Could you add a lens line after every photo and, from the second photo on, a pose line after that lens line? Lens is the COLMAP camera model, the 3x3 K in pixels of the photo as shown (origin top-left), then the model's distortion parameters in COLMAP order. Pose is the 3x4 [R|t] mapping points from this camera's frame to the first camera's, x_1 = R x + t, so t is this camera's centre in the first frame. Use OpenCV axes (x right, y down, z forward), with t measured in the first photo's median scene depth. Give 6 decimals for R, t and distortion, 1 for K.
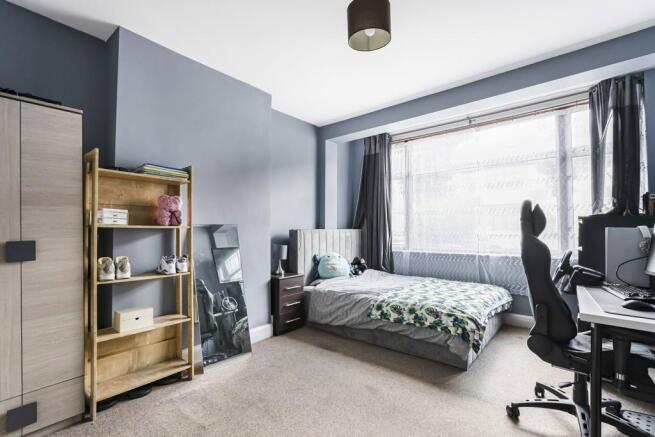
lens RADIAL K [[295.9, 0, 343.0], [0, 295.9, 229.5], [0, 0, 1]] dist [-0.004492, 0.001828]
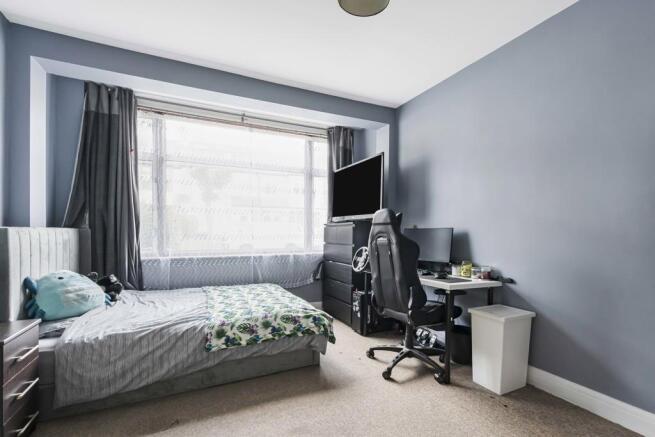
lens RADIAL K [[295.9, 0, 319.6], [0, 295.9, 237.7], [0, 0, 1]] dist [-0.004492, 0.001828]
pose [[0.443650, -0.012965, 0.896107, -0.392825], [-0.009073, 0.999779, 0.018957, 0.002694], [-0.896154, -0.016540, 0.443434, 0.403397]]
